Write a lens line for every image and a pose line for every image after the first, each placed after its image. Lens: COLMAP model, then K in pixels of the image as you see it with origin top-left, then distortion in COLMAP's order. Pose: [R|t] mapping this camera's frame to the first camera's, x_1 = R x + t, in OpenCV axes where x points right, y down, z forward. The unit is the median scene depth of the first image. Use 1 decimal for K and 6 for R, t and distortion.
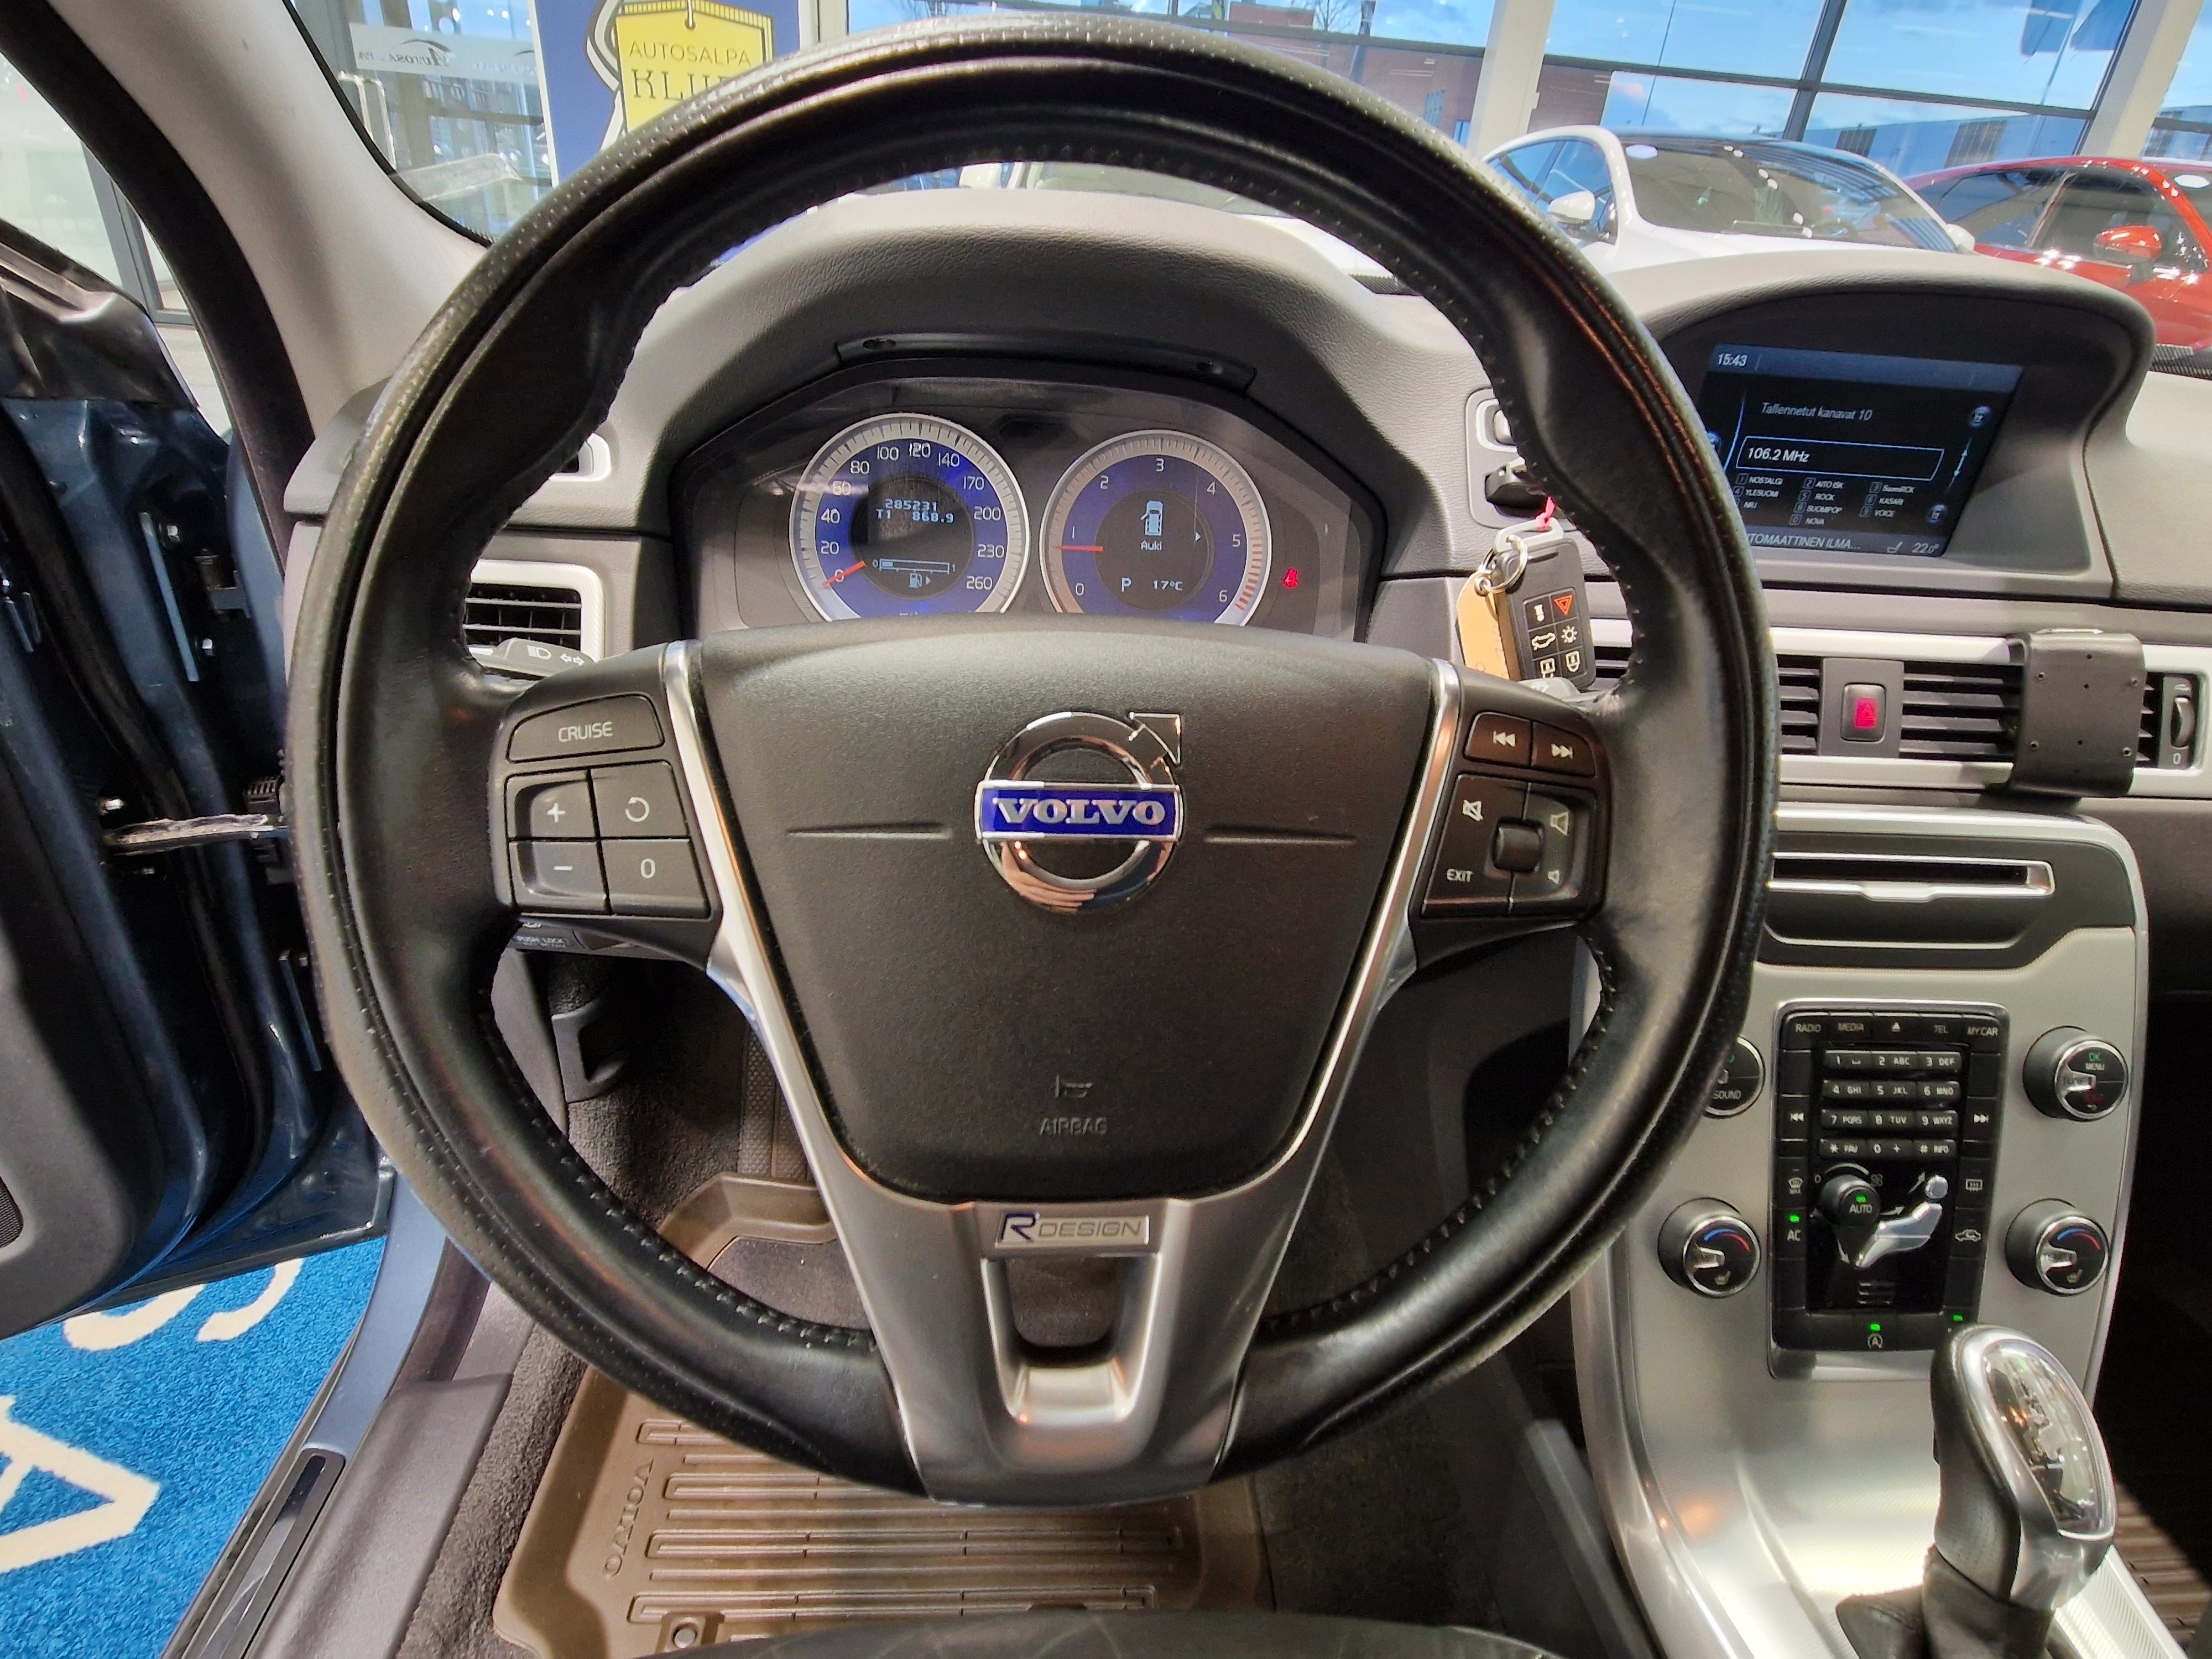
lens RADIAL K [[1177.9, 0, 1085.3], [0, 1177.9, 821.1], [0, 0, 1]] dist [0.004625, -0.000698]
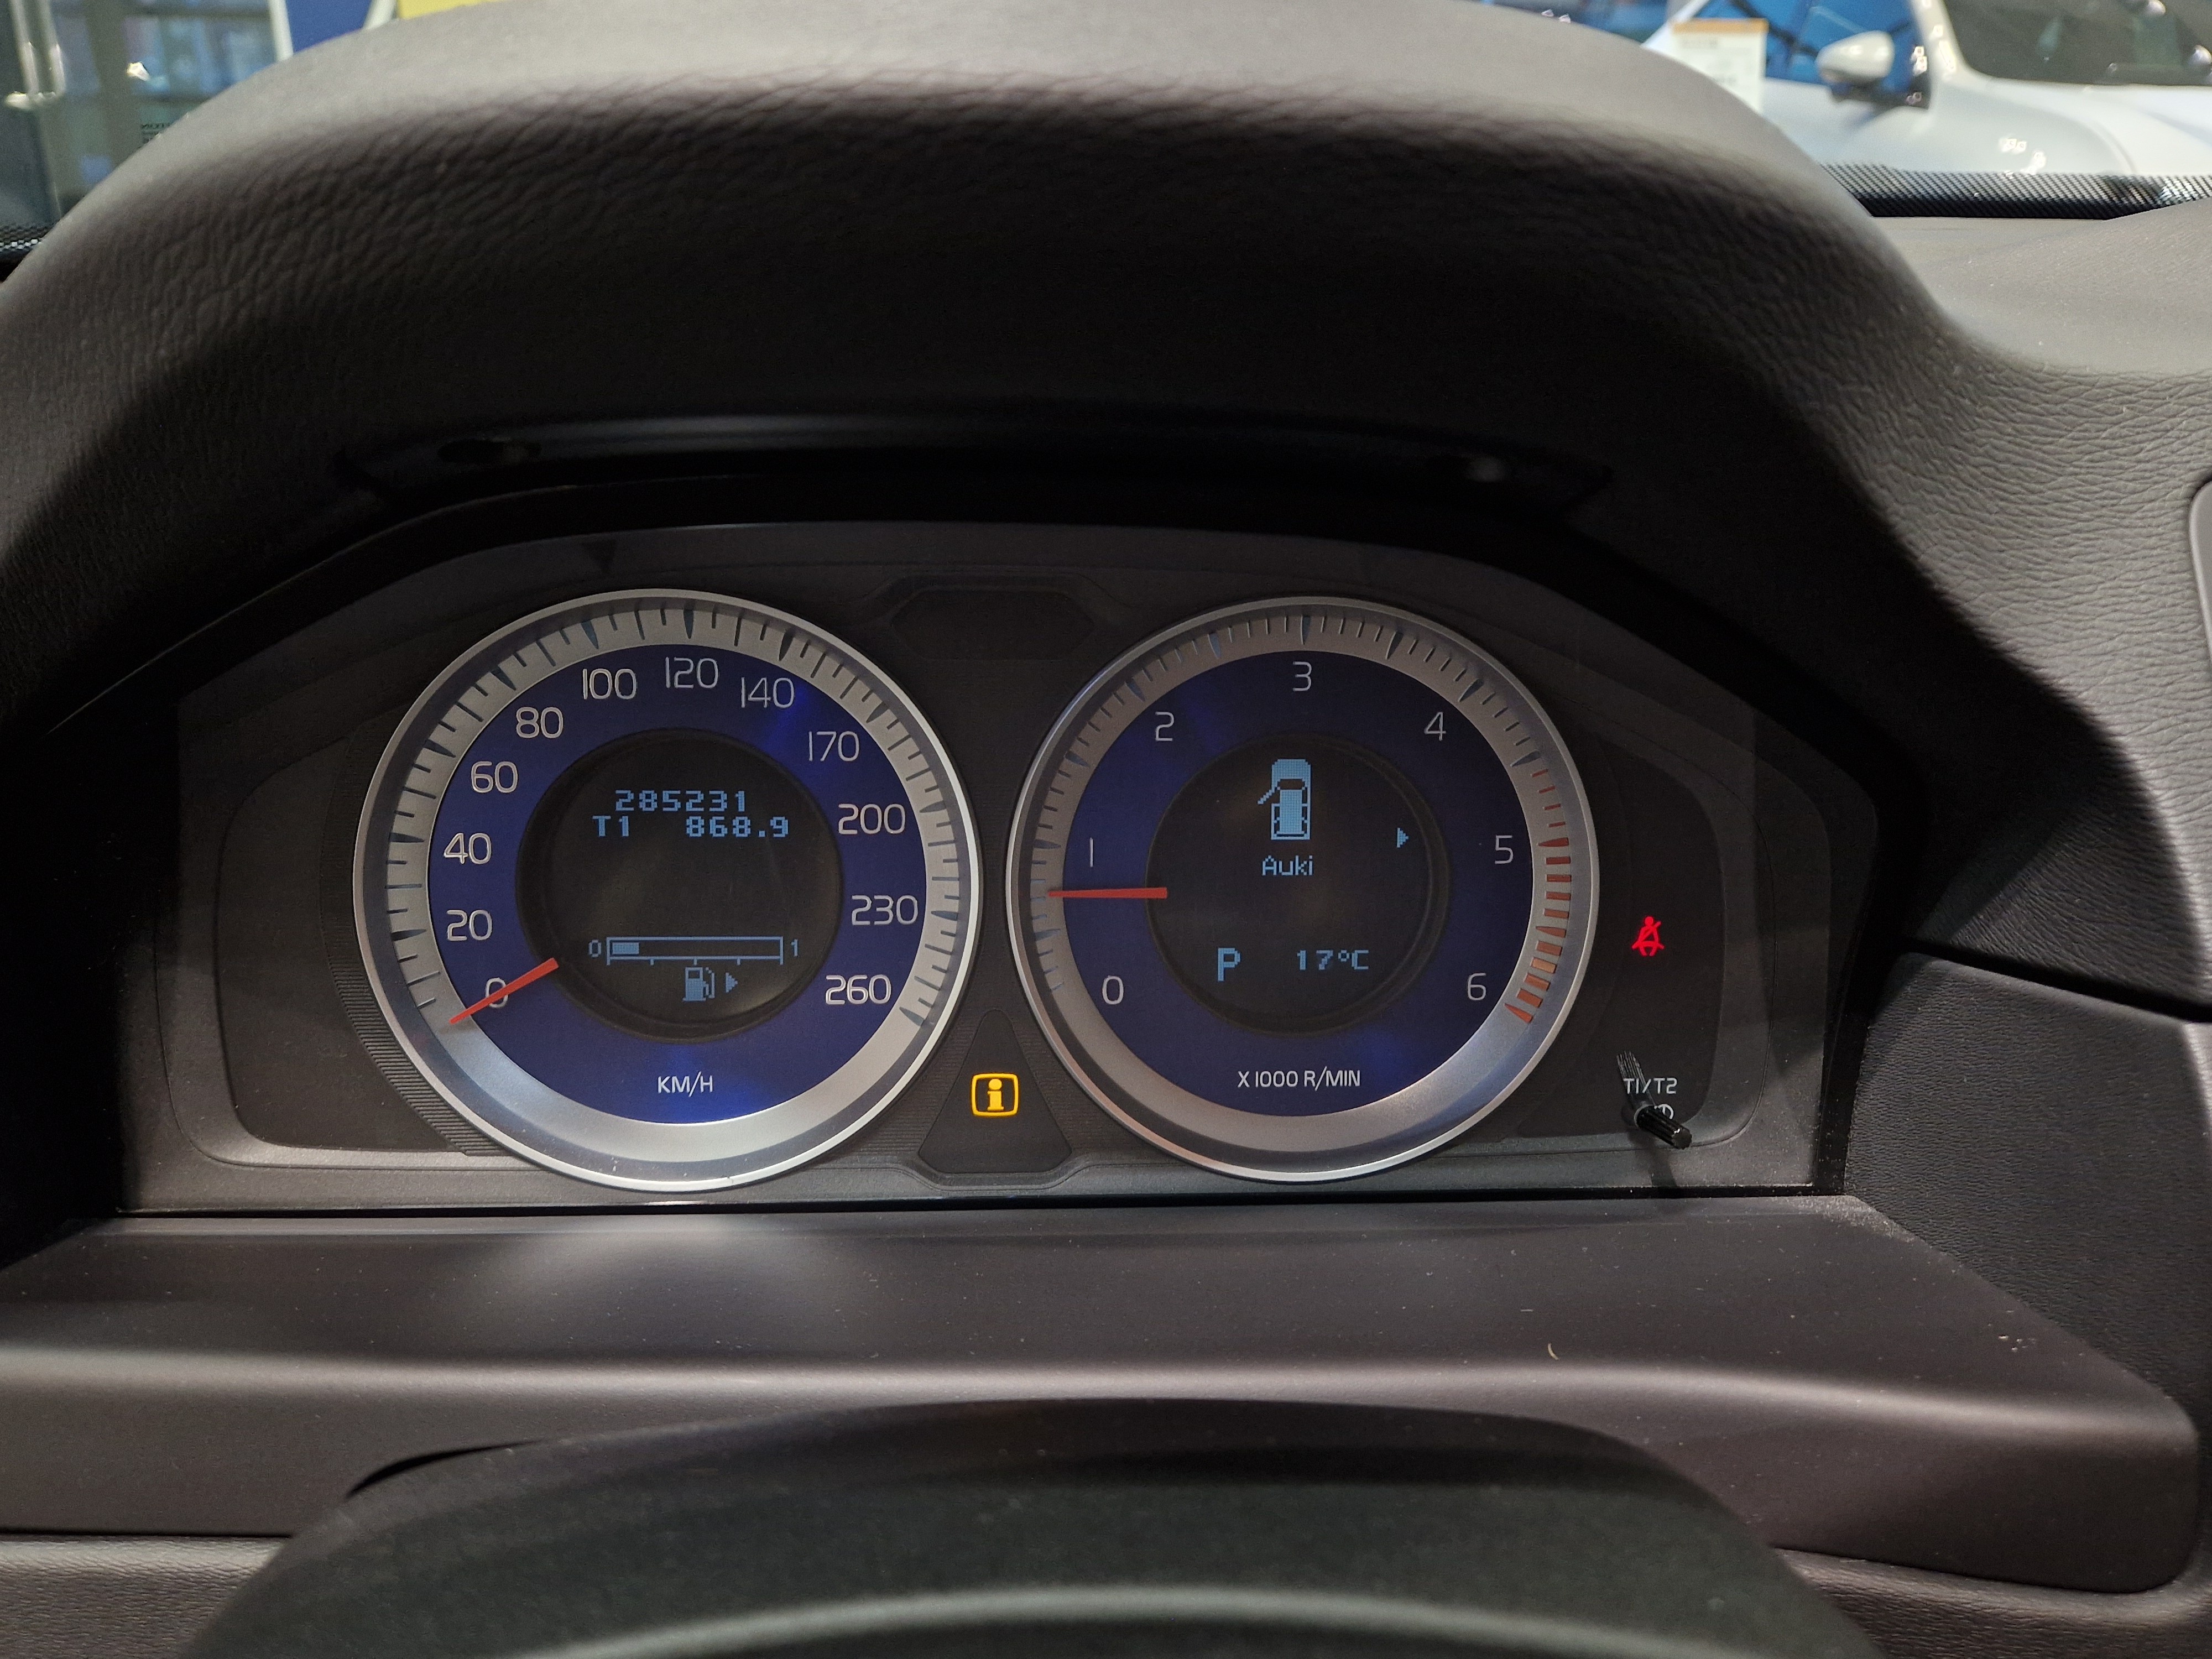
lens RADIAL K [[1787.4, 0, 1095.1], [0, 1787.4, 849.7], [0, 0, 1]] dist [0.053319, -0.013128]
pose [[0.999032, -0.043303, -0.007706, -0.004918], [0.042459, 0.995220, -0.087942, -0.217945], [0.011477, 0.087530, 0.996096, 0.454454]]
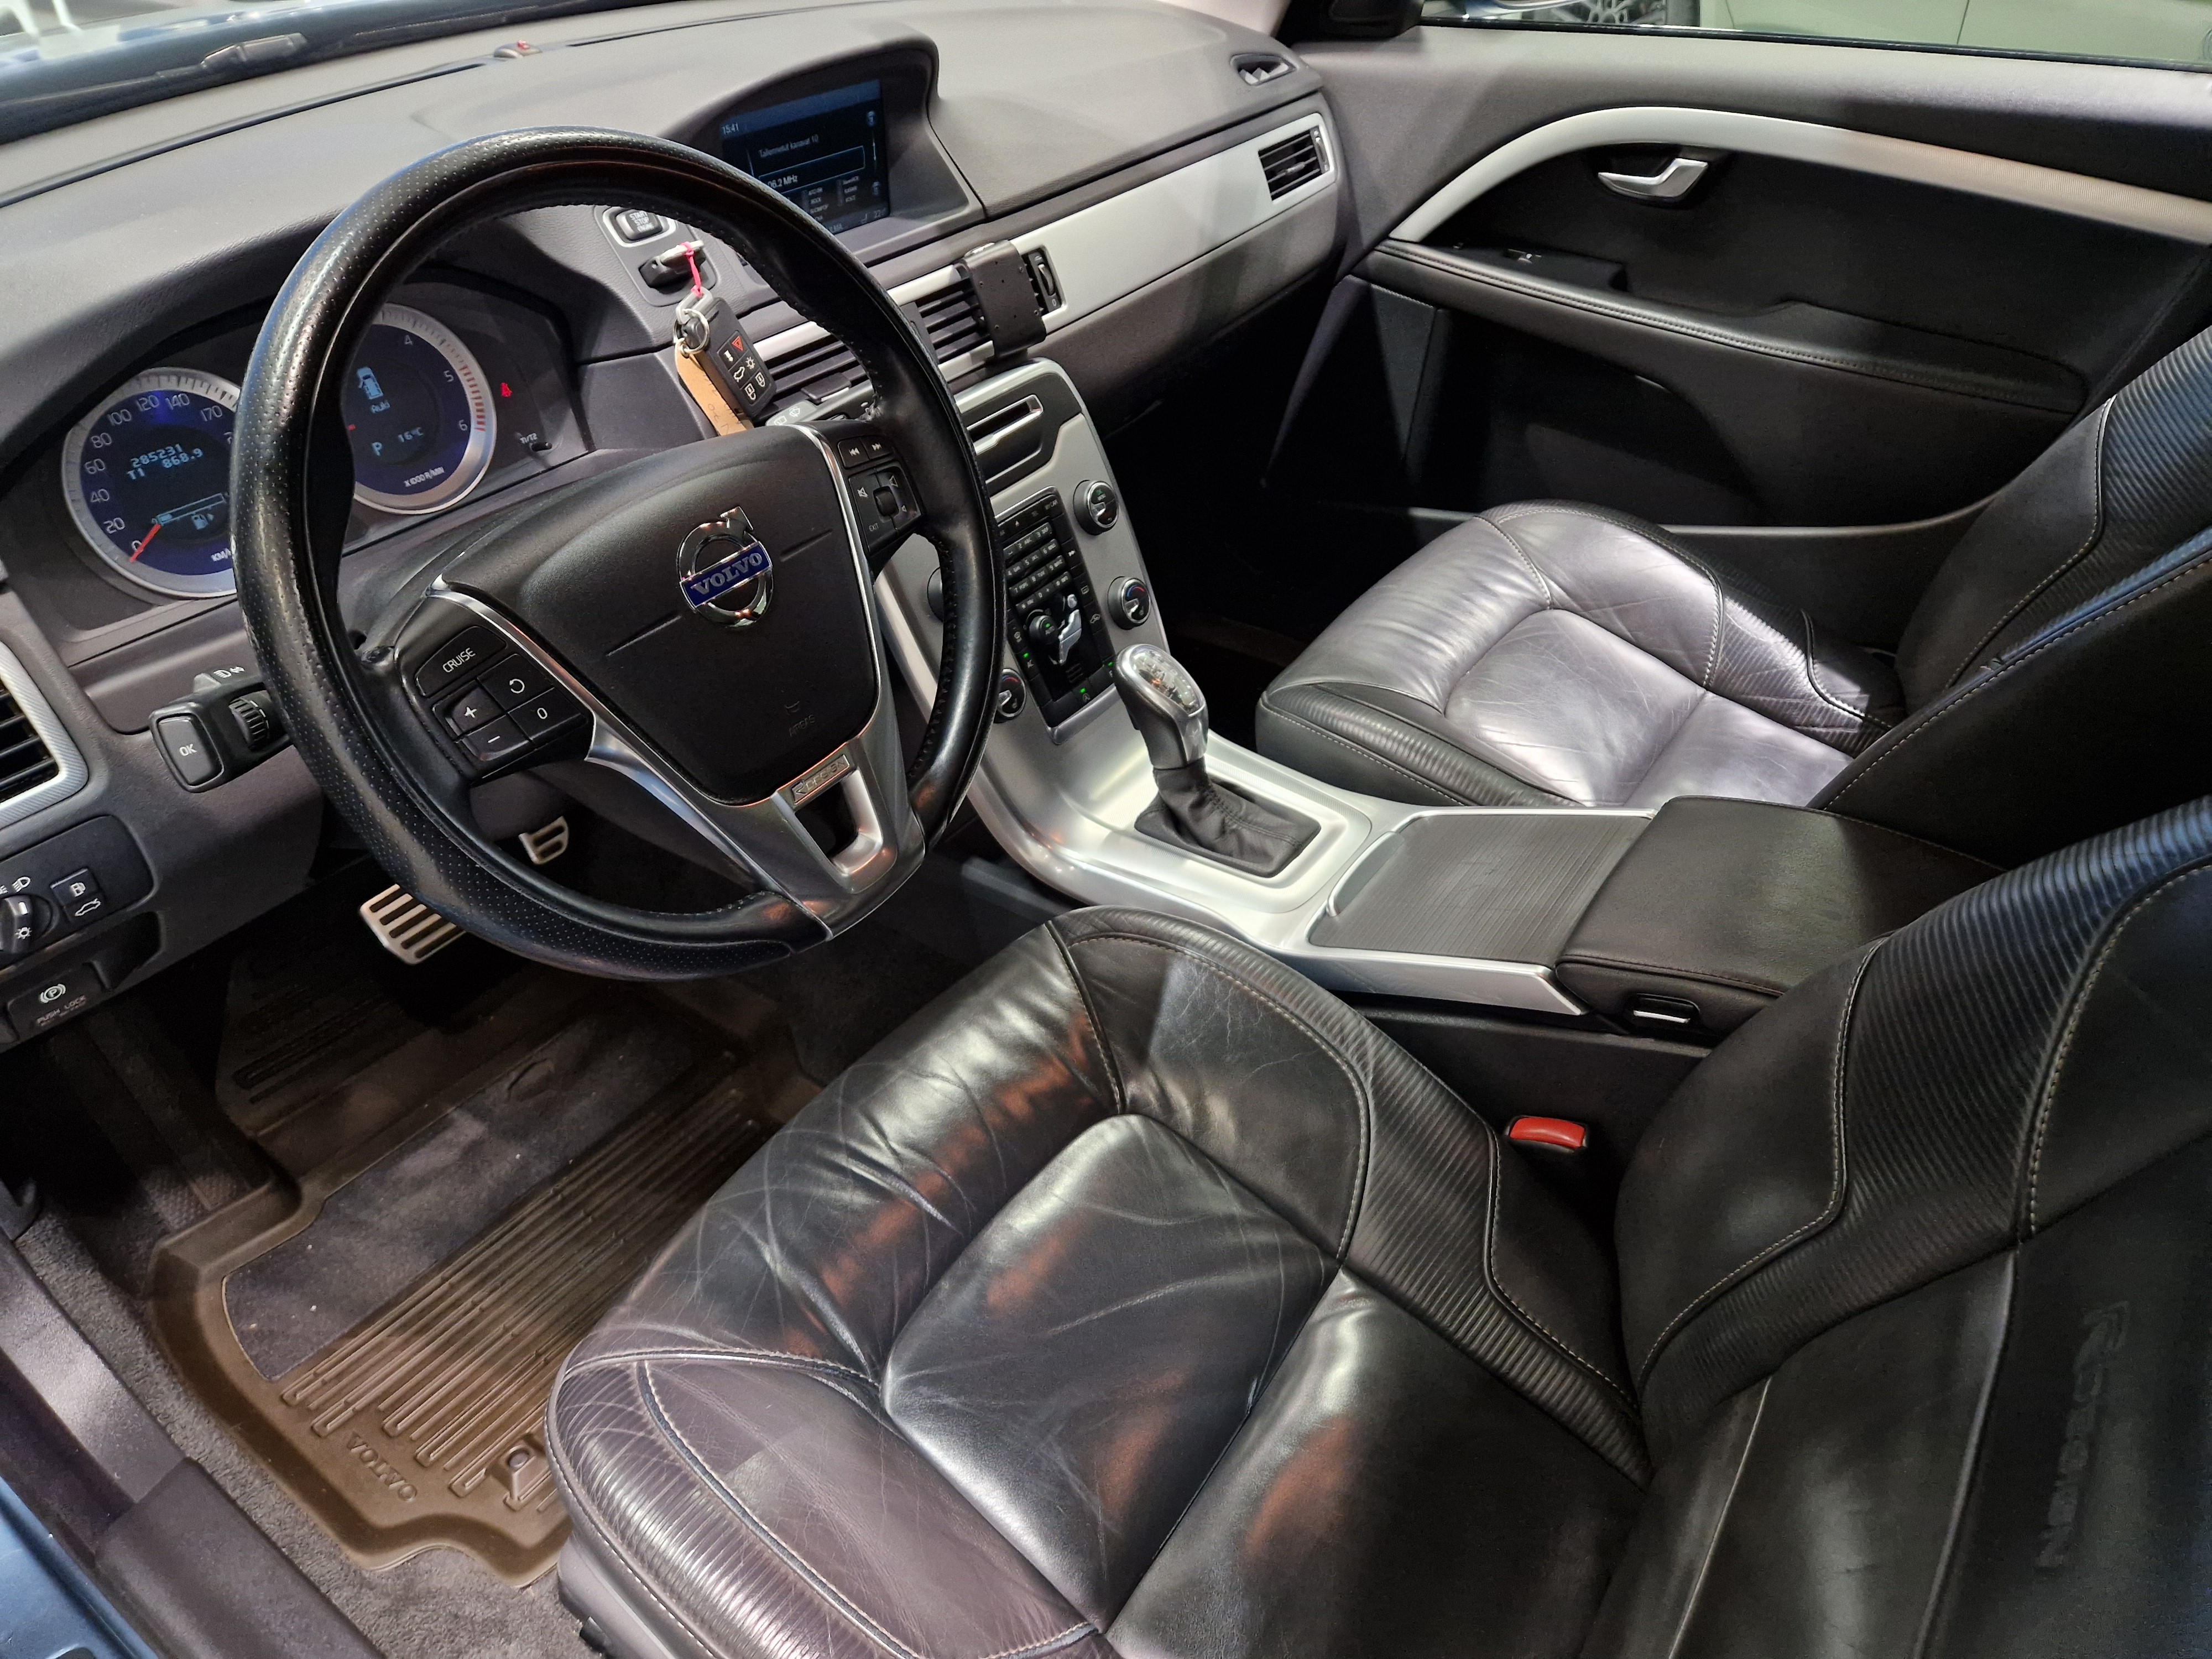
lens RADIAL K [[1494.0, 0, 1111.5], [0, 1494.0, 858.4], [0, 0, 1]] dist [0.051787, -0.051941]
pose [[0.625271, -0.538801, 0.564561, -0.638444], [0.402512, 0.842427, 0.358192, -0.122998], [-0.668596, 0.003276, 0.743619, -0.619236]]
